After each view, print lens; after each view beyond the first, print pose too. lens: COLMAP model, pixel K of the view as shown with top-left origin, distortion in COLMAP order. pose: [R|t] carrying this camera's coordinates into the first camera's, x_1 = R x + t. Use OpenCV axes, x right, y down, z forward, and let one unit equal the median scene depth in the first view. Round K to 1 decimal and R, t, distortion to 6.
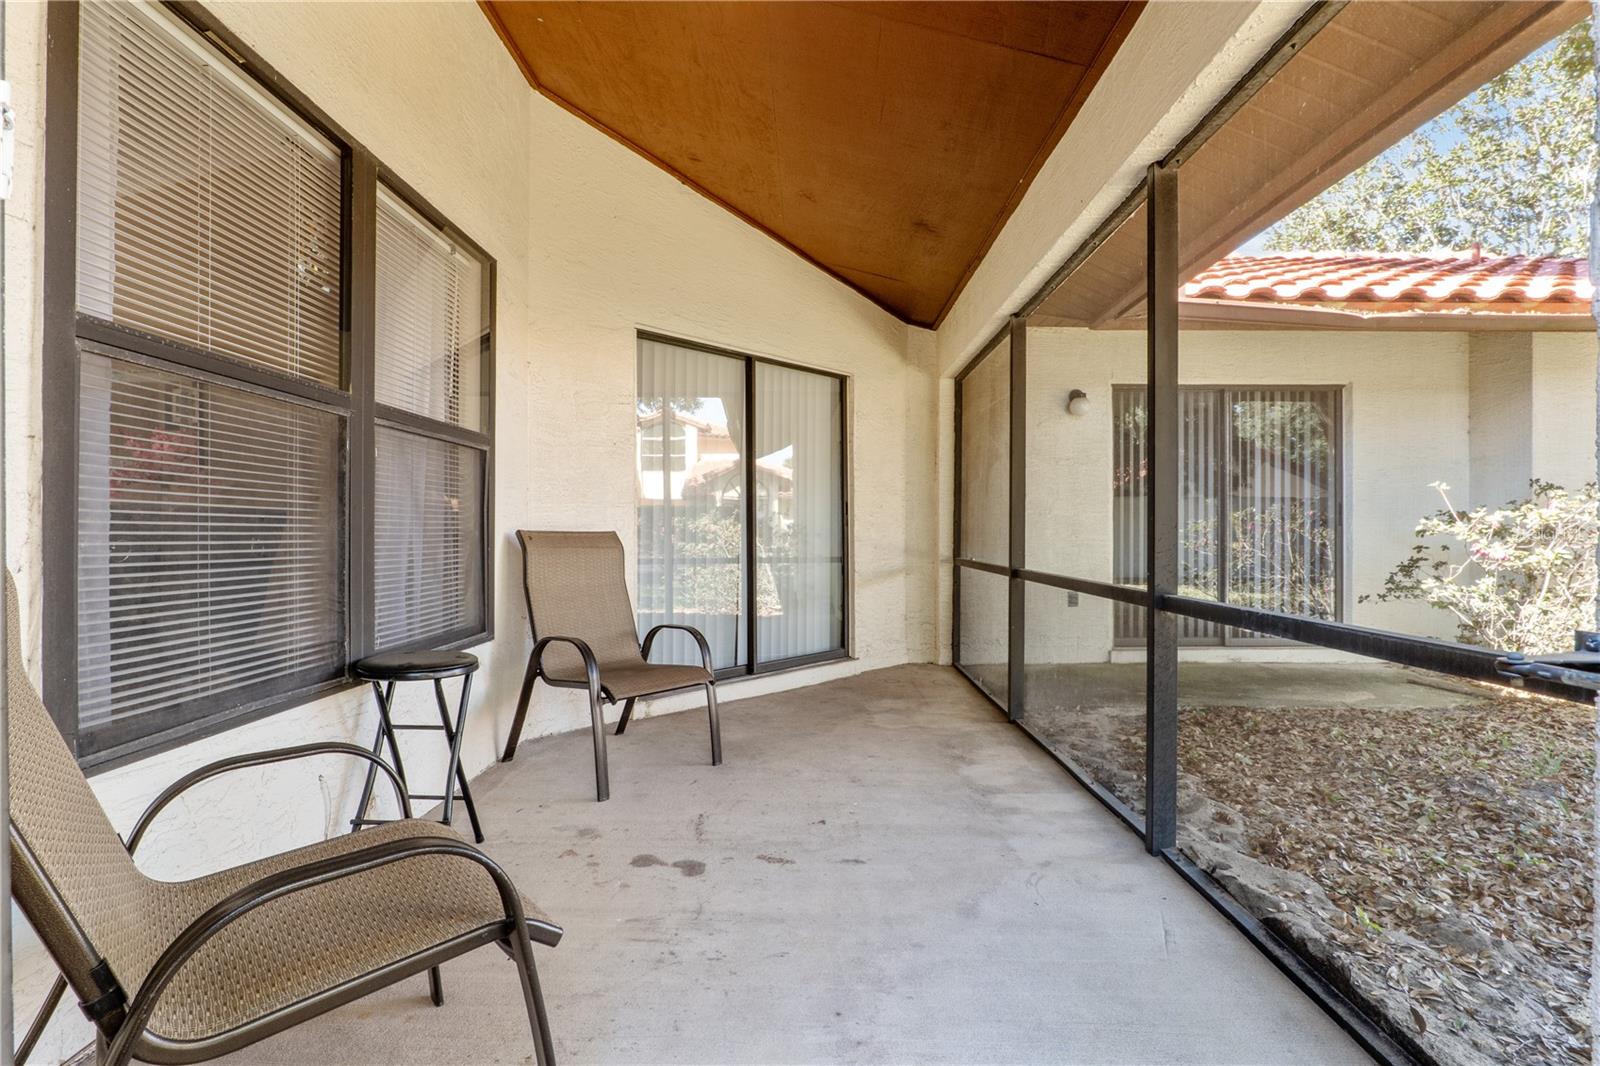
lens RADIAL K [[744.9, 0, 803.3], [0, 744.9, 532.9], [0, 0, 1]] dist [-0.025005, 0.007595]
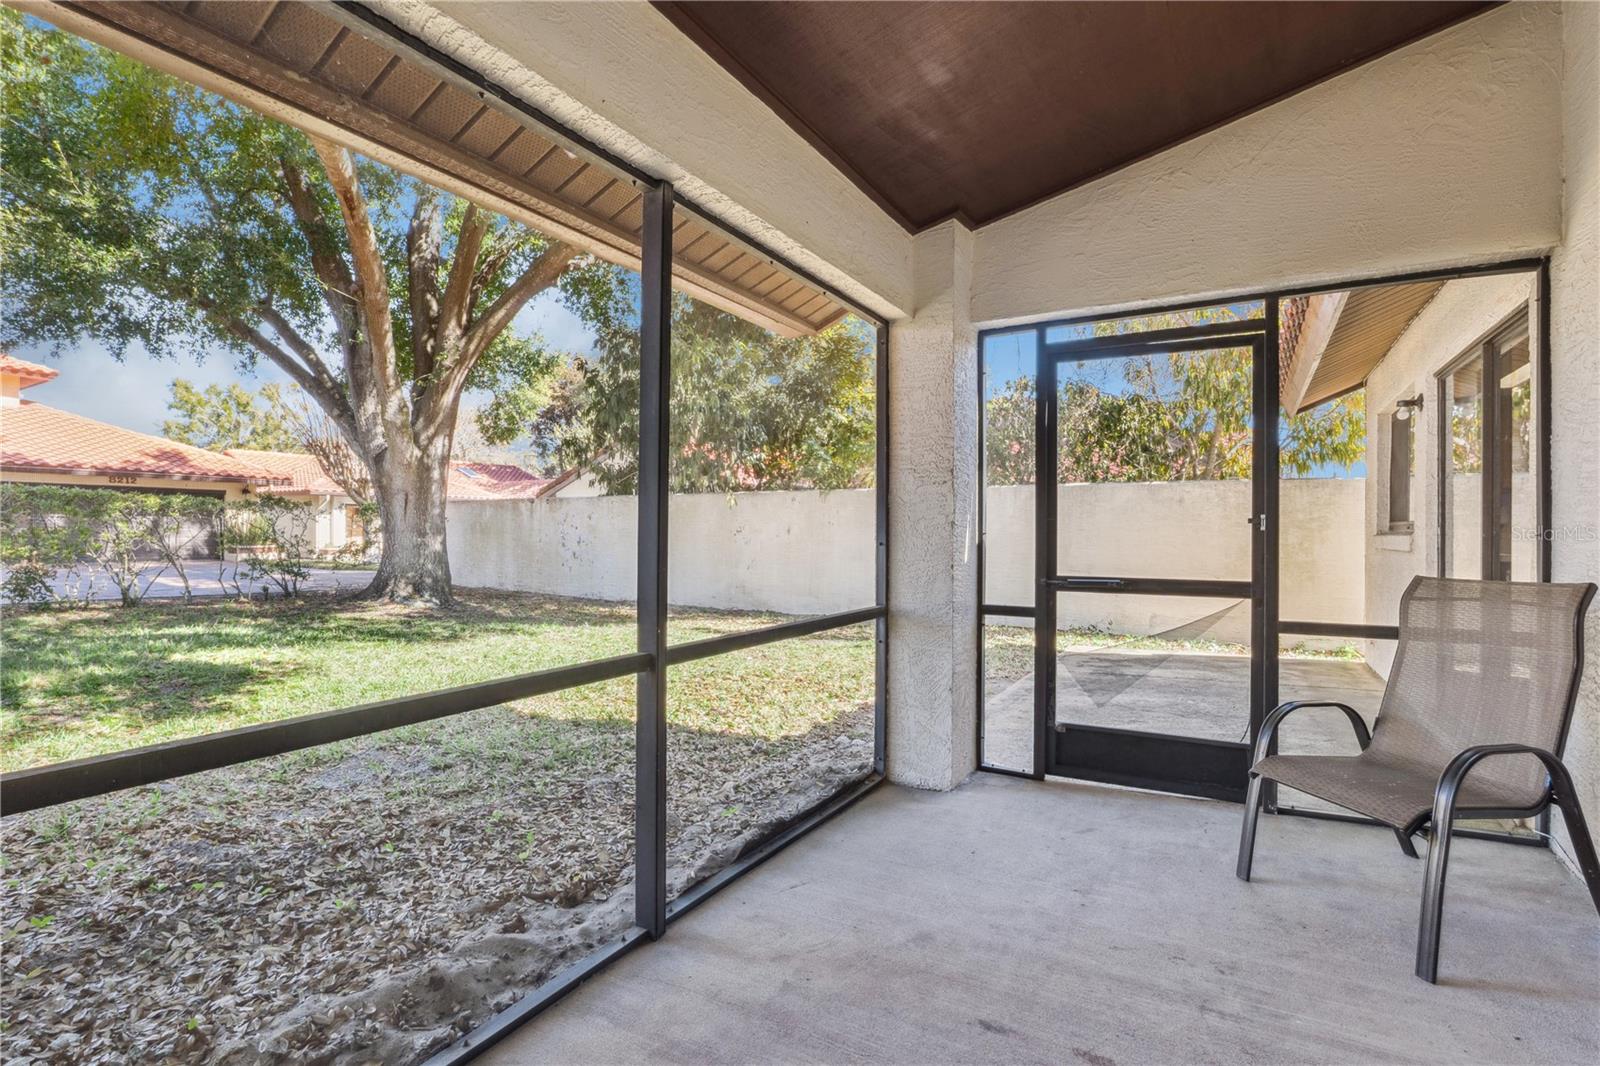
lens RADIAL K [[745.2, 0, 823.5], [0, 745.2, 536.2], [0, 0, 1]] dist [-0.001490, -0.000143]
pose [[-0.875476, -0.012195, 0.483108, -0.145087], [-0.009815, 0.999924, 0.007454, -0.067934], [-0.483162, 0.001784, -0.875529, 1.763503]]
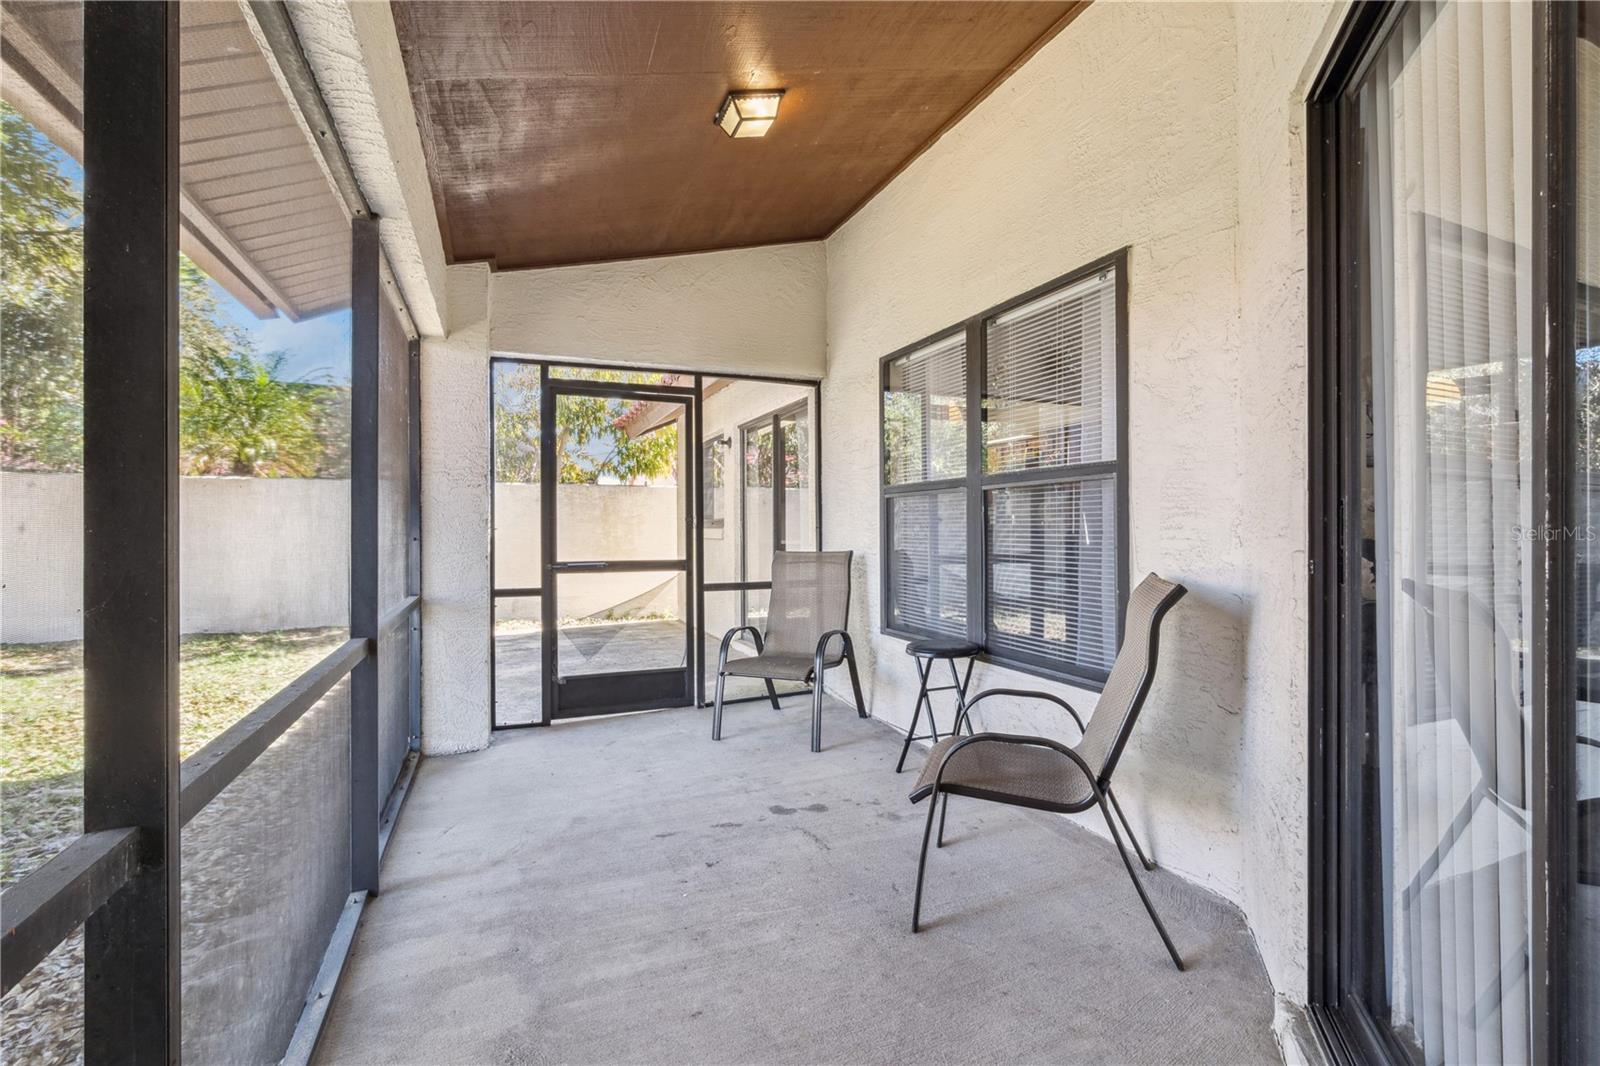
lens RADIAL K [[744.9, 0, 803.3], [0, 744.9, 532.9], [0, 0, 1]] dist [-0.025005, 0.007595]
pose [[-0.923125, -0.000384, -0.384500, 0.330968], [-0.002069, 0.999990, 0.003970, -0.064360], [0.384494, 0.004460, -0.923117, 2.230808]]
